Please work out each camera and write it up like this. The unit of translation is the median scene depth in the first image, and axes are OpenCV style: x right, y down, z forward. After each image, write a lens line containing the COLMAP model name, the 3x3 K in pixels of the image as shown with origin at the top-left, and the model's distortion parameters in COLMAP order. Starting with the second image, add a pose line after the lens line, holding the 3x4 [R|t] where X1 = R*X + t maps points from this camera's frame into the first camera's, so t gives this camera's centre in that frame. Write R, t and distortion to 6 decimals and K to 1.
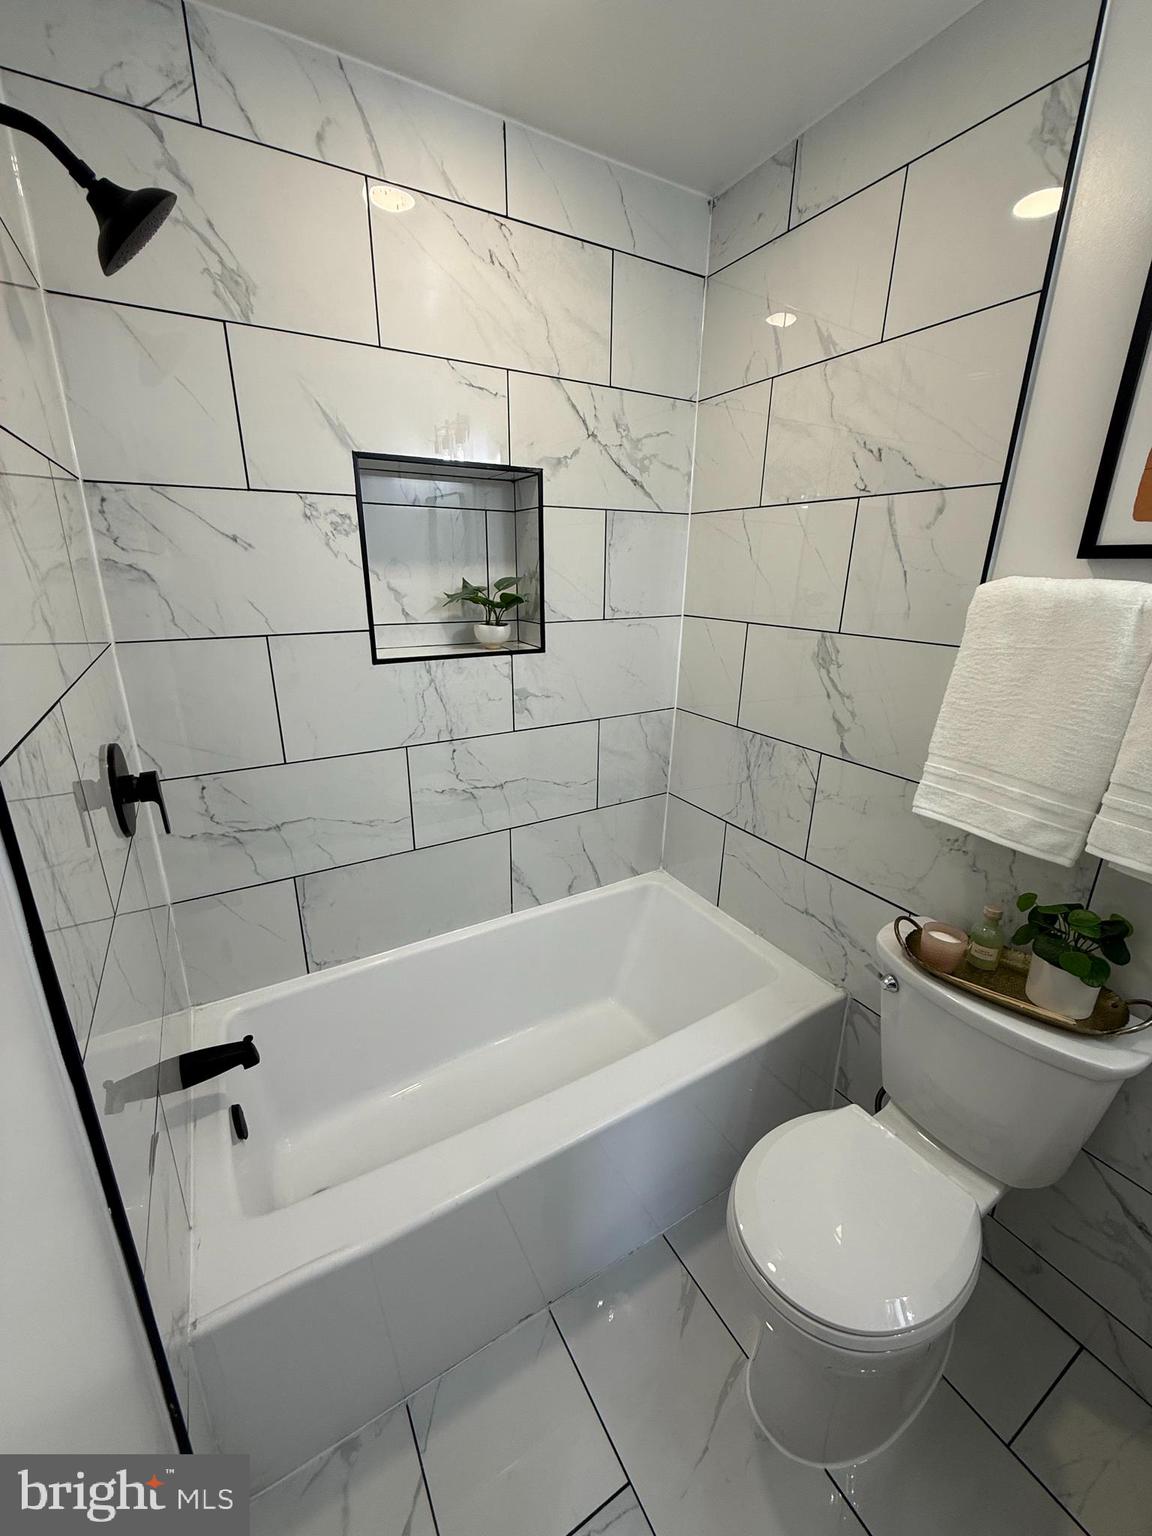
lens RADIAL K [[612.4, 0, 574.9], [0, 612.4, 761.2], [0, 0, 1]] dist [-0.000877, 0.000210]
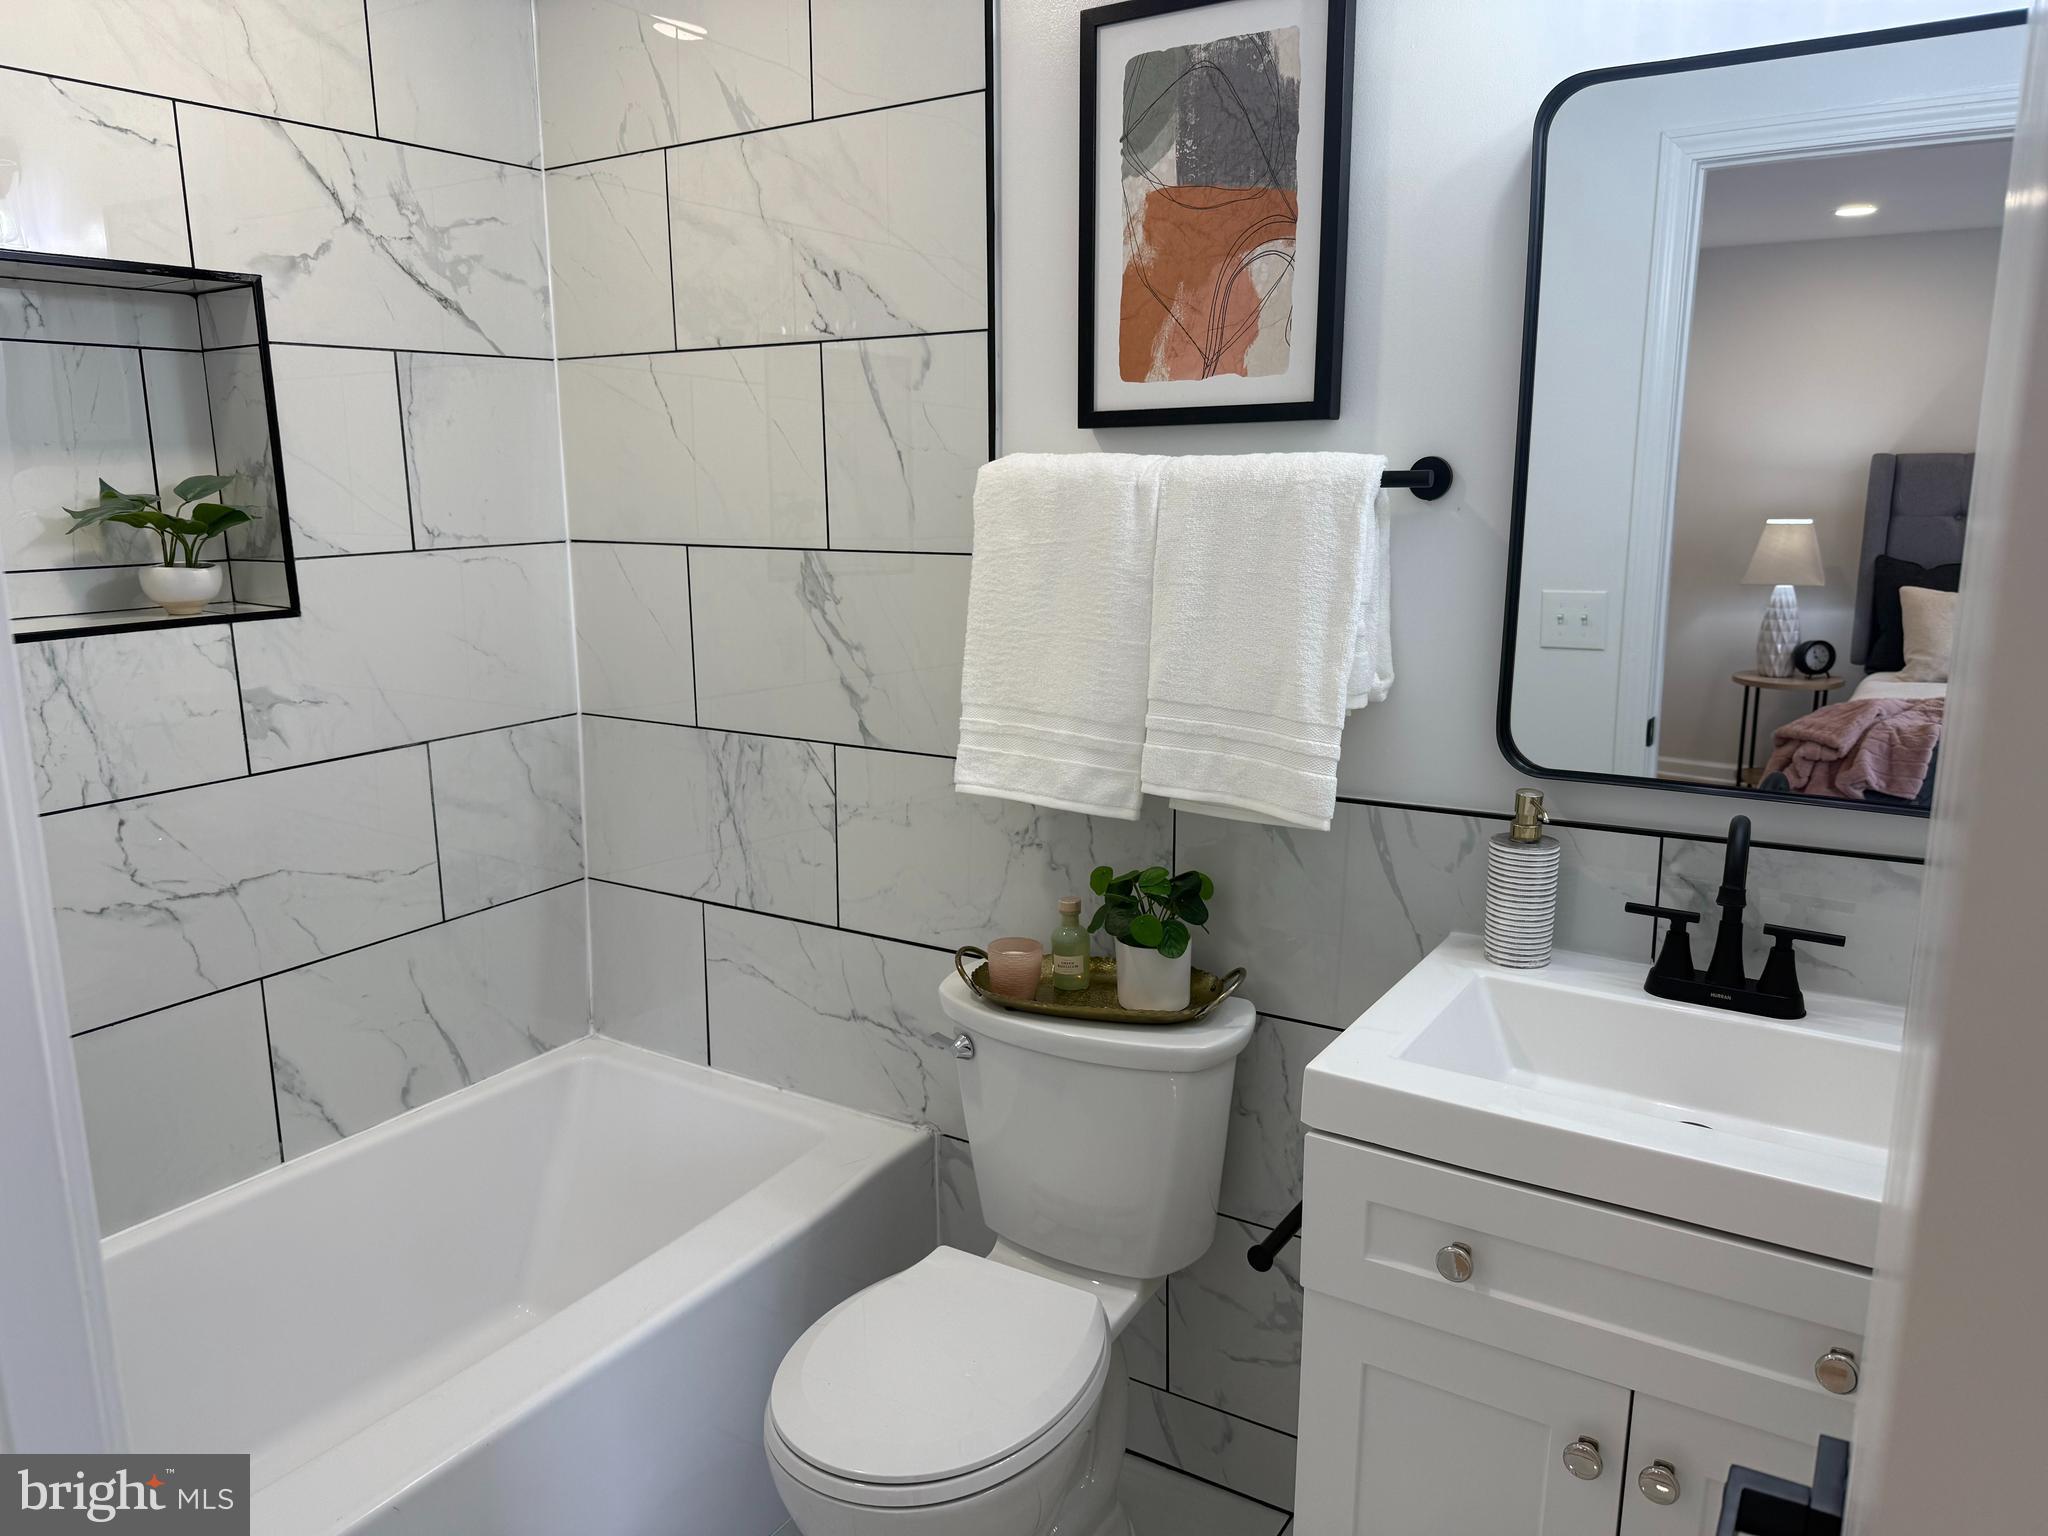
lens RADIAL K [[1433.4, 0, 1024.0], [0, 1433.4, 768.0], [0, 0, 1]] dist [0.110422, -0.193243]
pose [[0.890287, -0.110933, 0.441681, -0.066429], [0.156380, 0.985372, -0.067726, 0.134895], [-0.427708, 0.129365, 0.894612, -0.360304]]
